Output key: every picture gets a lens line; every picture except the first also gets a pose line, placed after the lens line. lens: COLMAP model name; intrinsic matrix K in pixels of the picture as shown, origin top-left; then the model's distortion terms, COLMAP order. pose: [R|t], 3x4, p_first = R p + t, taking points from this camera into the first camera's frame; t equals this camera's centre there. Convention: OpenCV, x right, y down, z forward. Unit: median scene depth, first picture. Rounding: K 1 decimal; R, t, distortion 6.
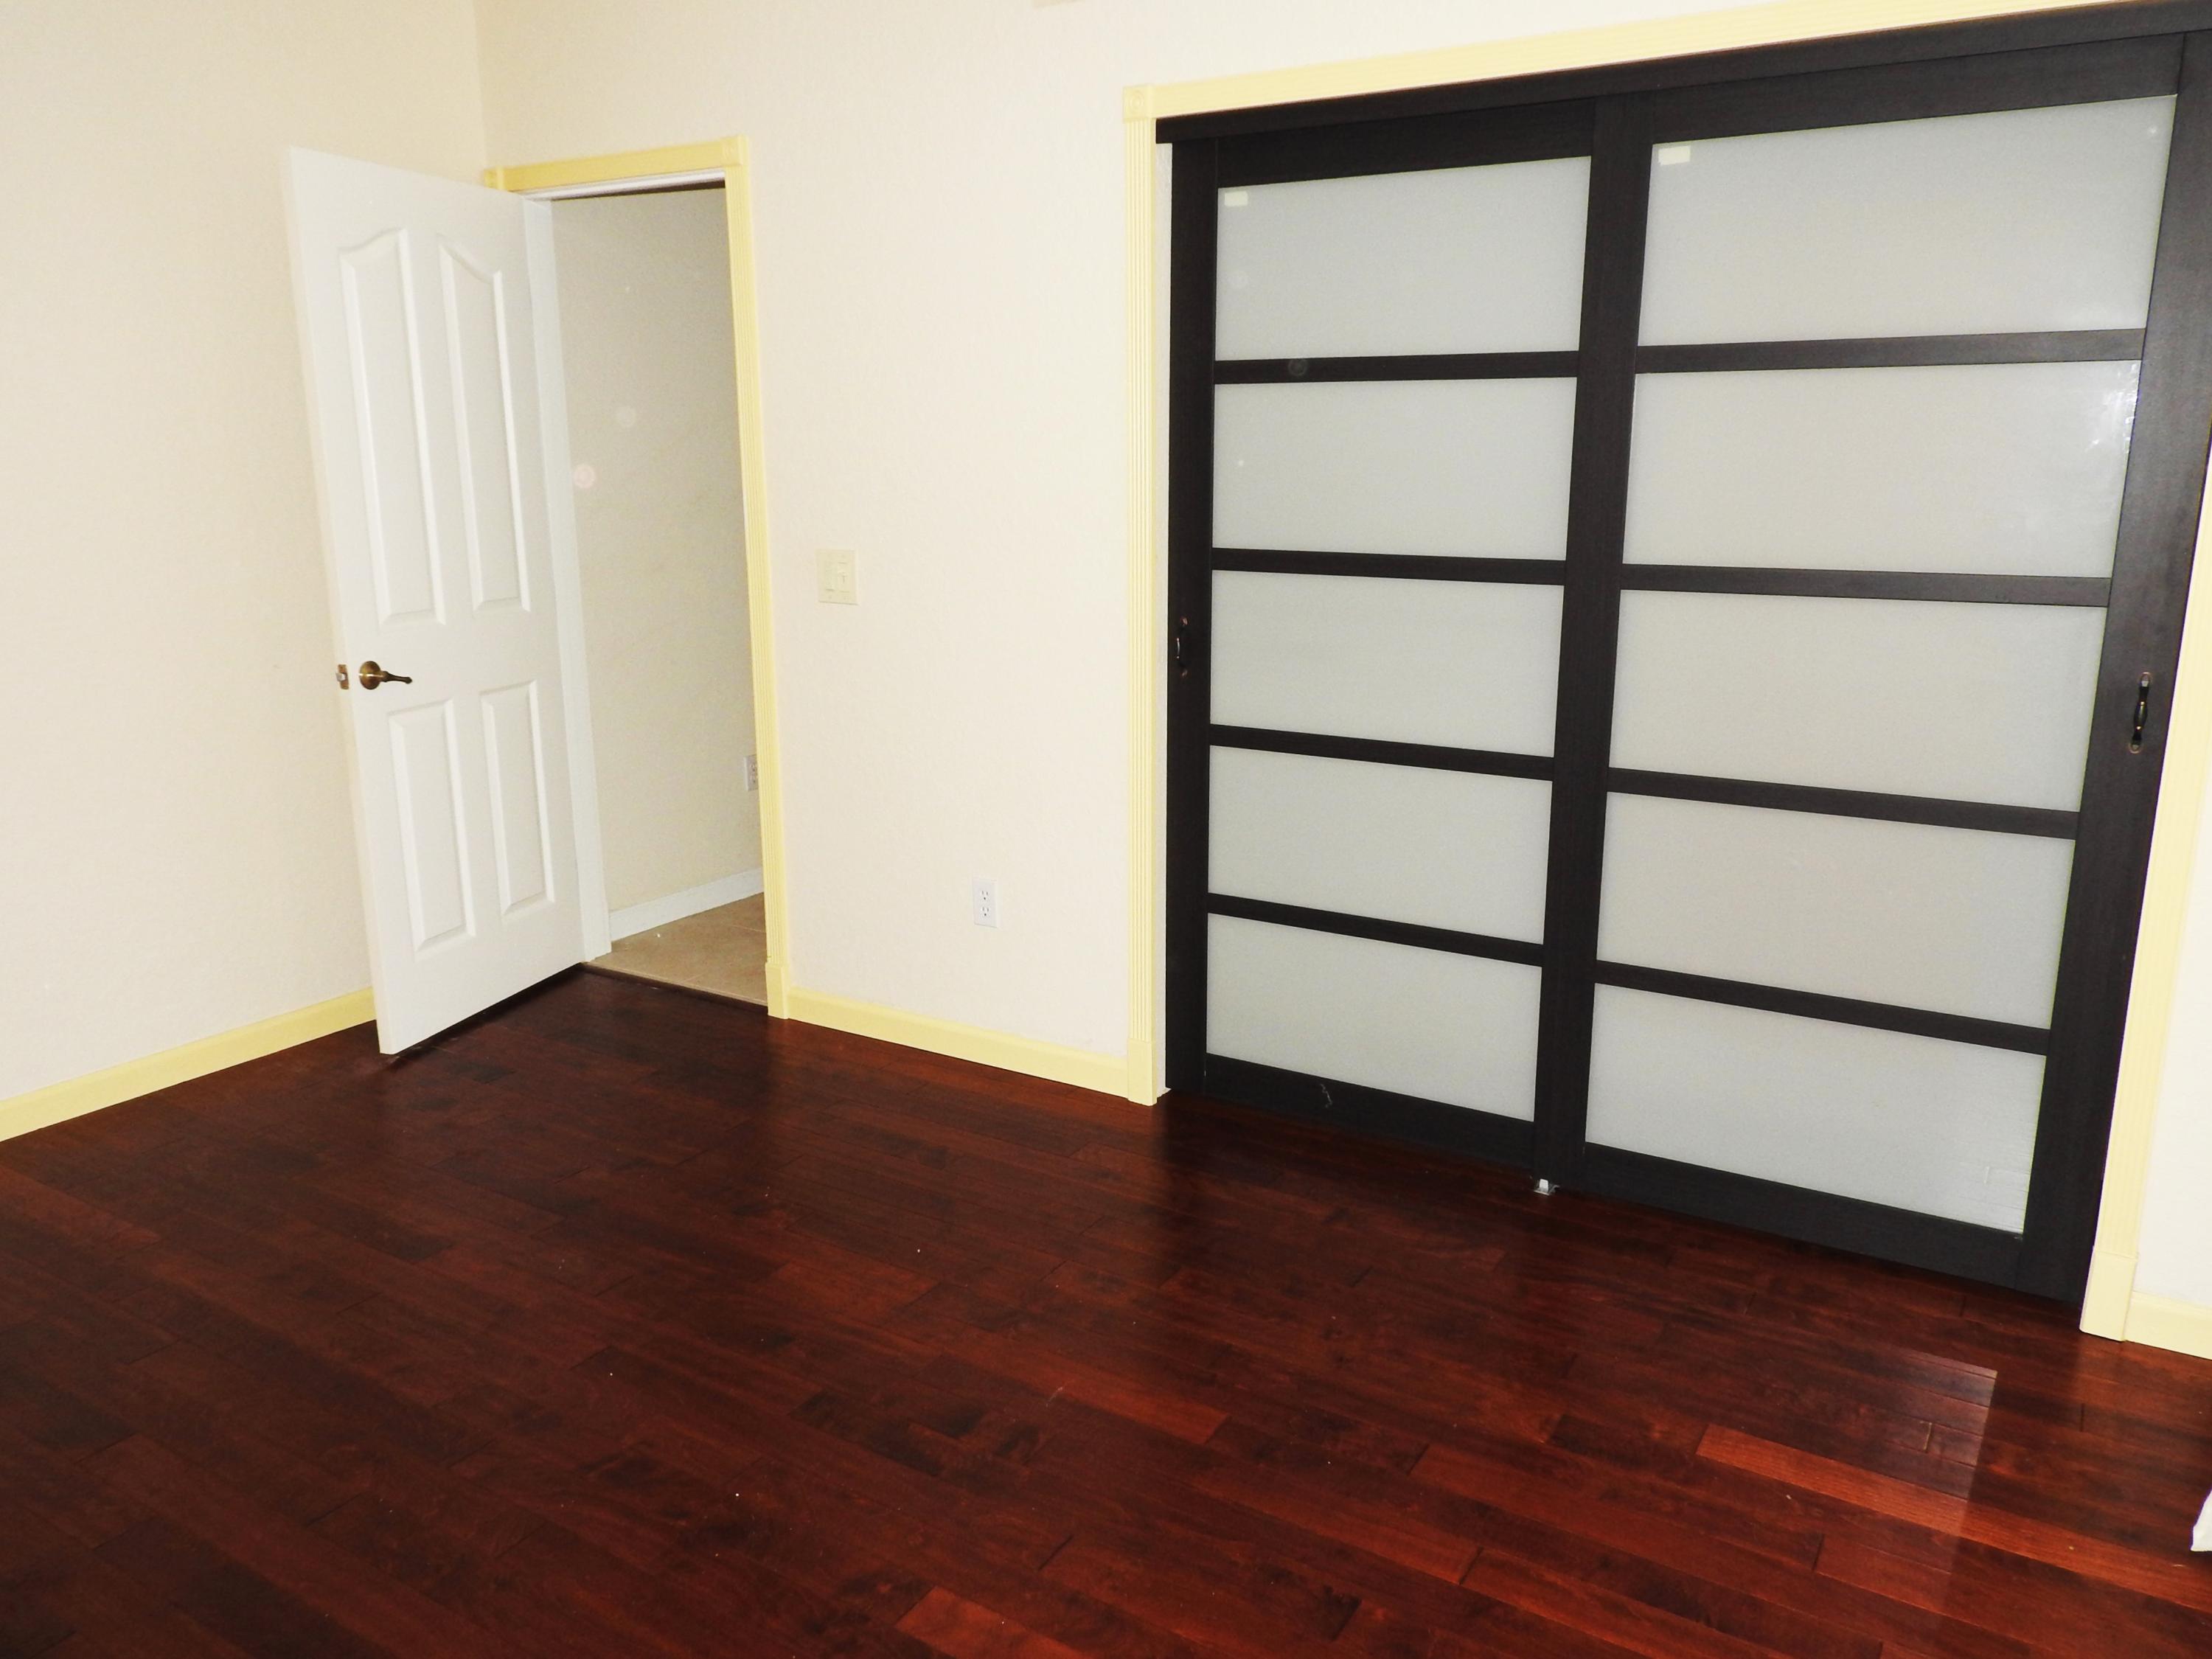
lens RADIAL K [[1573.3, 0, 1106.5], [0, 1573.3, 827.6], [0, 0, 1]] dist [-0.005280, 0.001498]
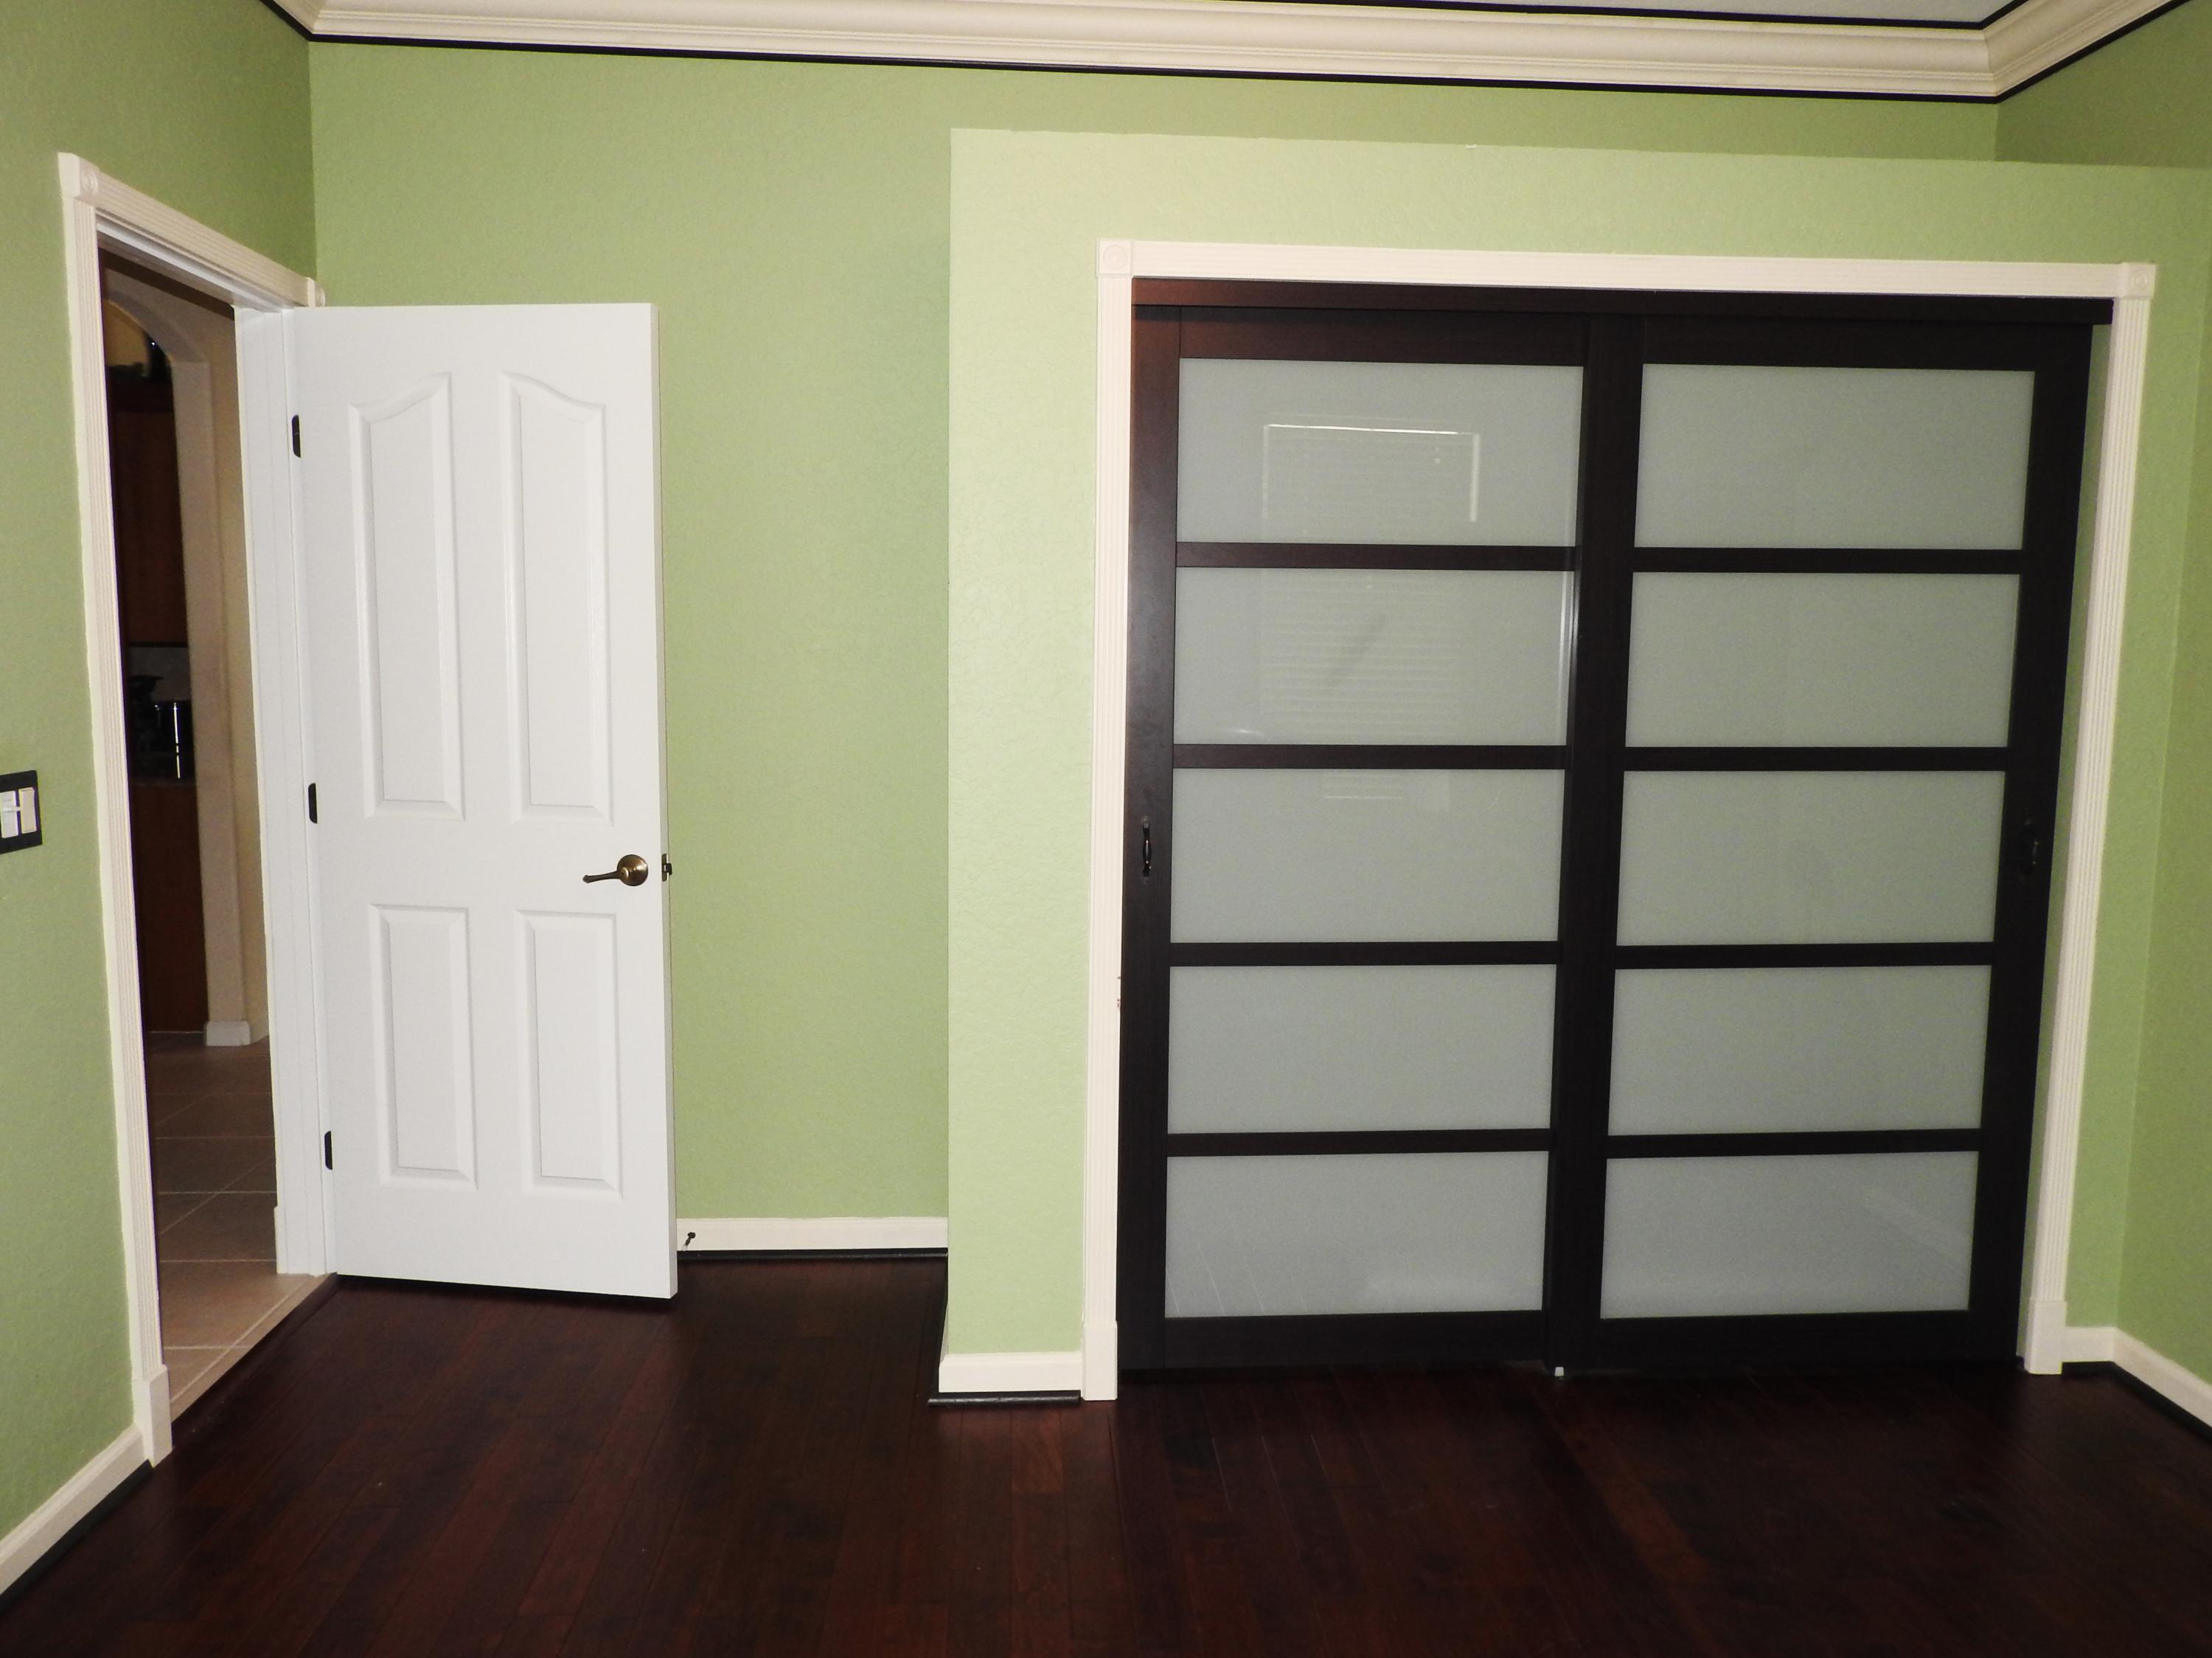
lens RADIAL K [[1573.2, 0, 1104.5], [0, 1573.2, 828.2], [0, 0, 1]] dist [-0.005280, 0.001498]
pose [[0.833878, -0.062962, 0.548346, -0.494374], [0.123793, 0.989497, -0.074638, -0.074825], [-0.537888, 0.130120, 0.832914, 0.302345]]
